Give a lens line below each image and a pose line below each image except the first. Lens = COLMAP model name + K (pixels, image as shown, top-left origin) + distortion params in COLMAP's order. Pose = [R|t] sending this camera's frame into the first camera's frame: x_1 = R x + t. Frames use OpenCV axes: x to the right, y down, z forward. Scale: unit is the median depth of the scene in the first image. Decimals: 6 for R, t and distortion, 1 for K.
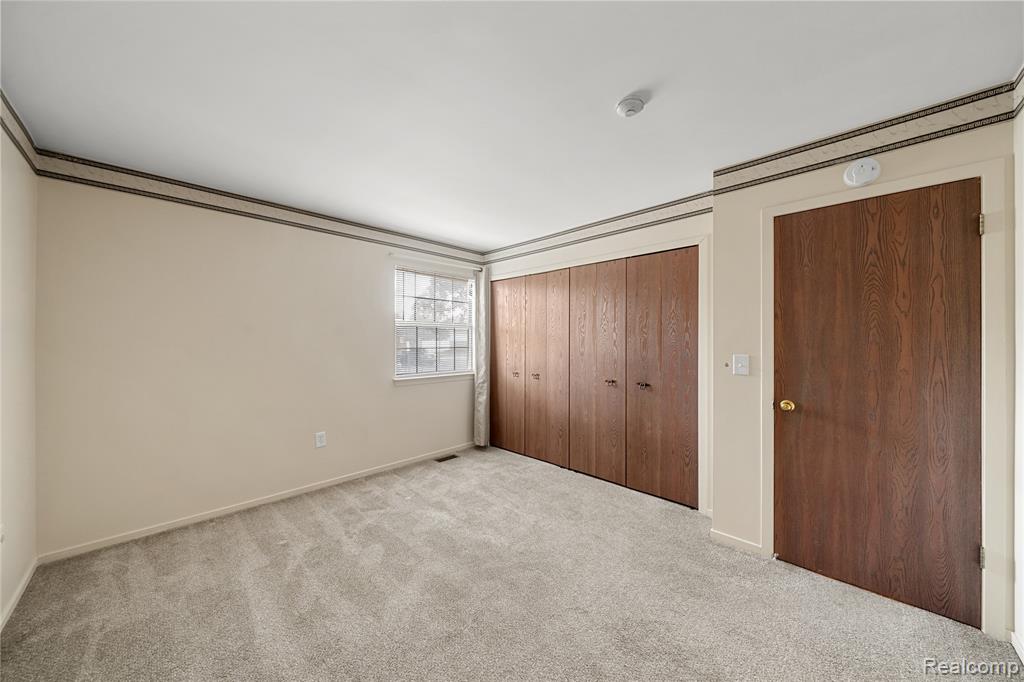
lens RADIAL K [[354.6, 0, 513.0], [0, 354.6, 341.5], [0, 0, 1]] dist [-0.009657, -0.000022]
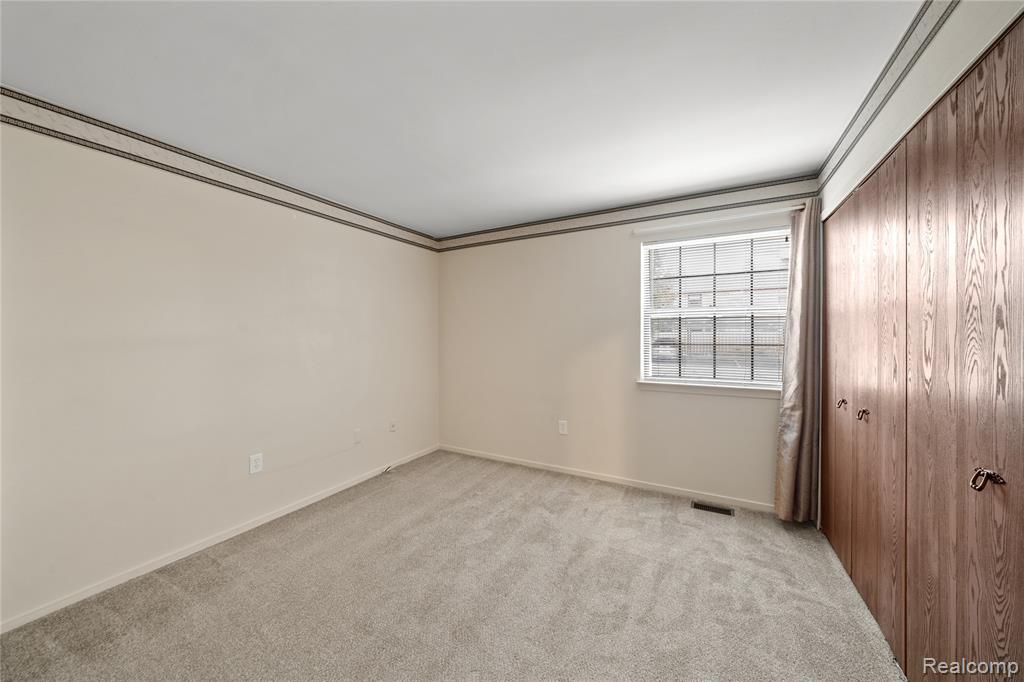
lens RADIAL K [[354.6, 0, 513.6], [0, 354.6, 338.2], [0, 0, 1]] dist [-0.009657, -0.000022]
pose [[0.263410, 0.004308, -0.964674, 0.417660], [0.001957, 0.999986, 0.005000, 0.001065], [0.964682, -0.003205, 0.263398, 0.530376]]
